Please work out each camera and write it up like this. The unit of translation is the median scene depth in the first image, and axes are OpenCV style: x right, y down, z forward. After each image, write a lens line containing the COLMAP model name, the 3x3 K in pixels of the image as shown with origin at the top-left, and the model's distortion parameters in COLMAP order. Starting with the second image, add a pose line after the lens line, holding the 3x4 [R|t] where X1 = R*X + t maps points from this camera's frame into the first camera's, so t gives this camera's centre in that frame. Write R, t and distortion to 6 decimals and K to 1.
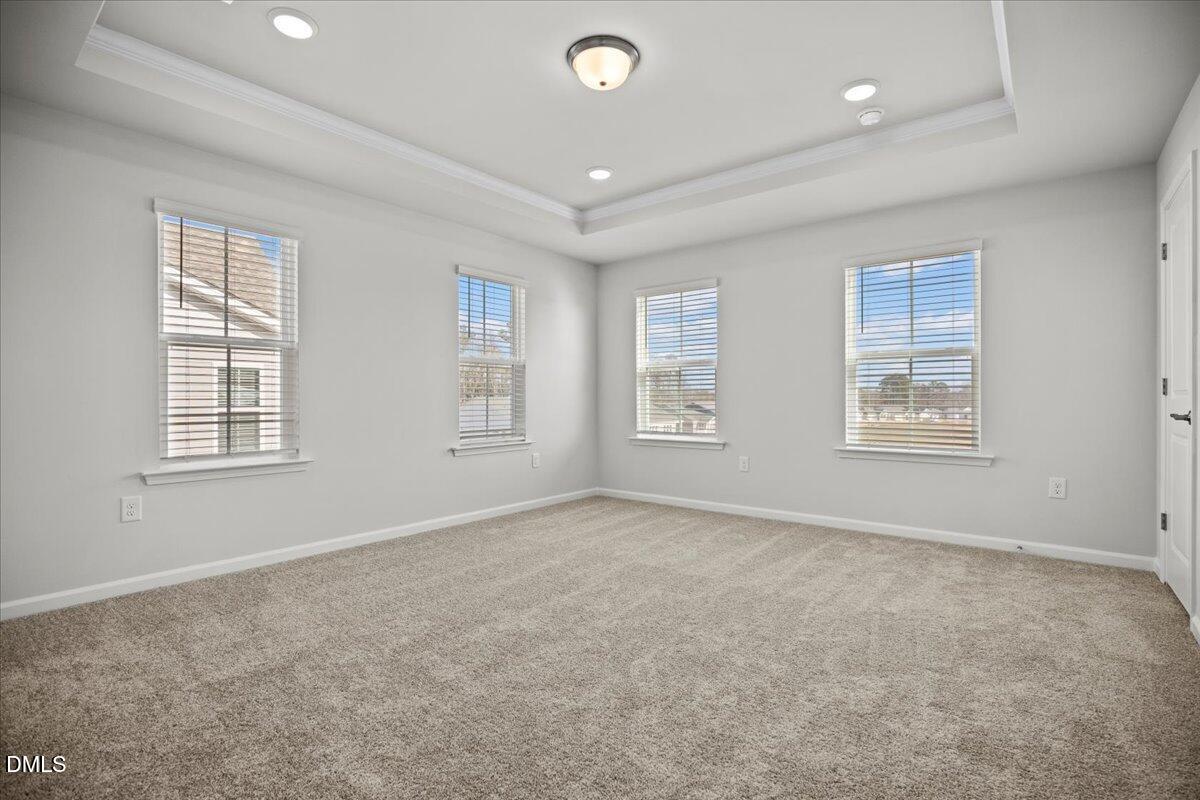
lens RADIAL K [[564.0, 0, 600.0], [0, 564.0, 400.0], [0, 0, 1]] dist [-0.008533, 0.000267]
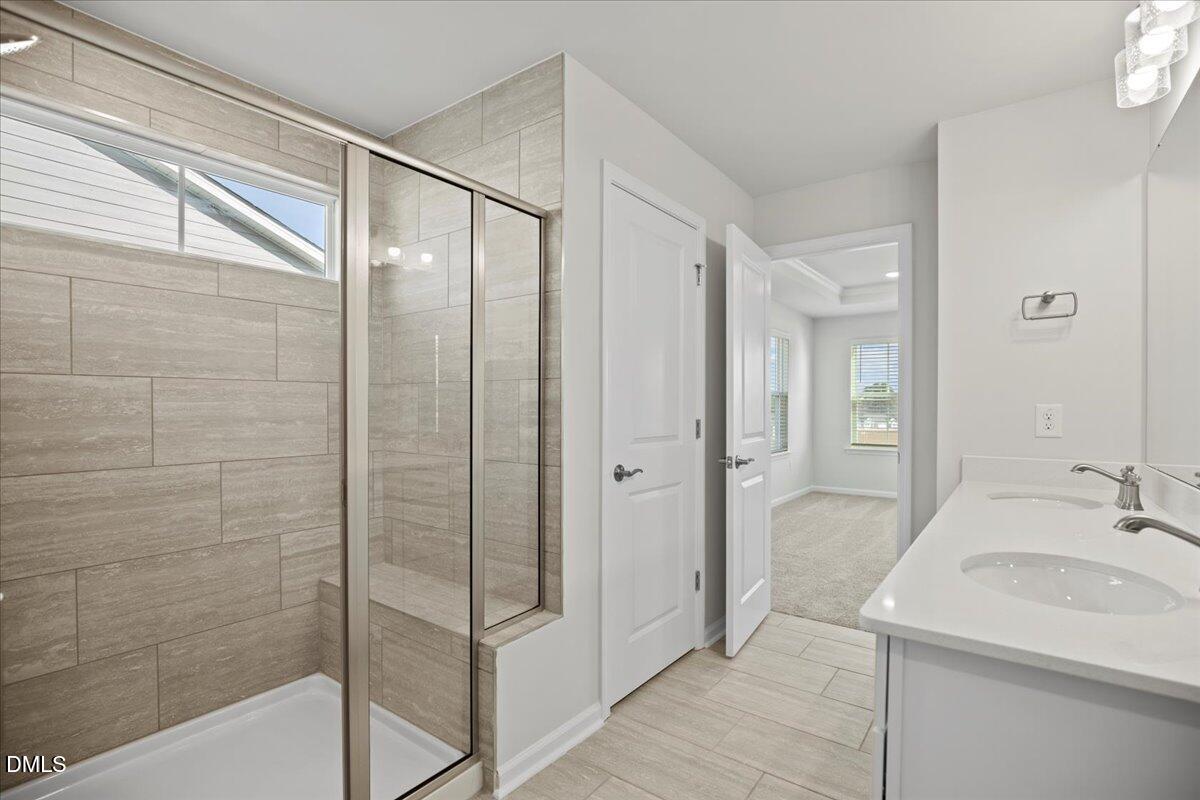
lens RADIAL K [[556.7, 0, 603.6], [0, 556.7, 399.3], [0, 0, 1]] dist [-0.022293, 0.007673]
pose [[0.999107, 0.012916, 0.040219, -0.719225], [-0.012560, 0.999880, -0.009087, -0.039084], [-0.040332, 0.008573, 0.999150, -0.376118]]
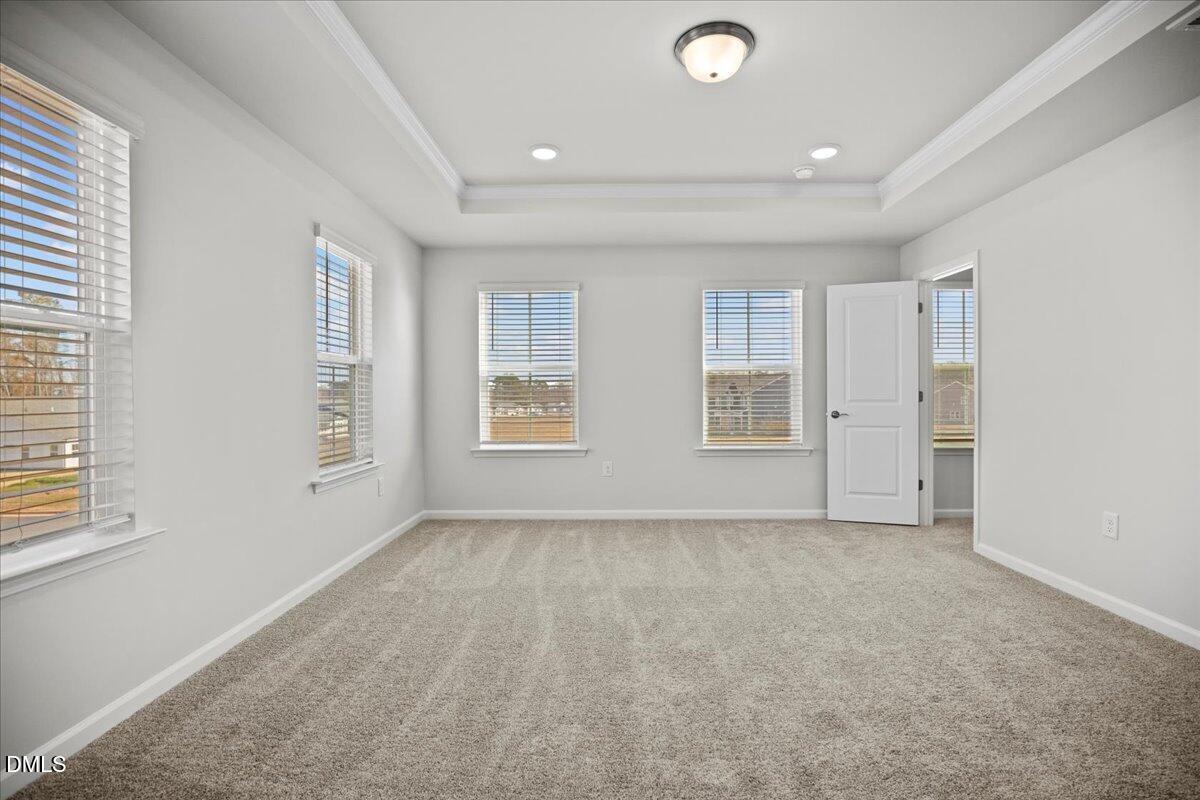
lens RADIAL K [[556.7, 0, 603.6], [0, 556.7, 399.3], [0, 0, 1]] dist [-0.022293, 0.007673]
pose [[0.782663, -0.006872, 0.622408, -0.407196], [0.003250, 0.999971, 0.006955, -0.021781], [-0.622438, -0.003420, 0.782662, 0.232638]]
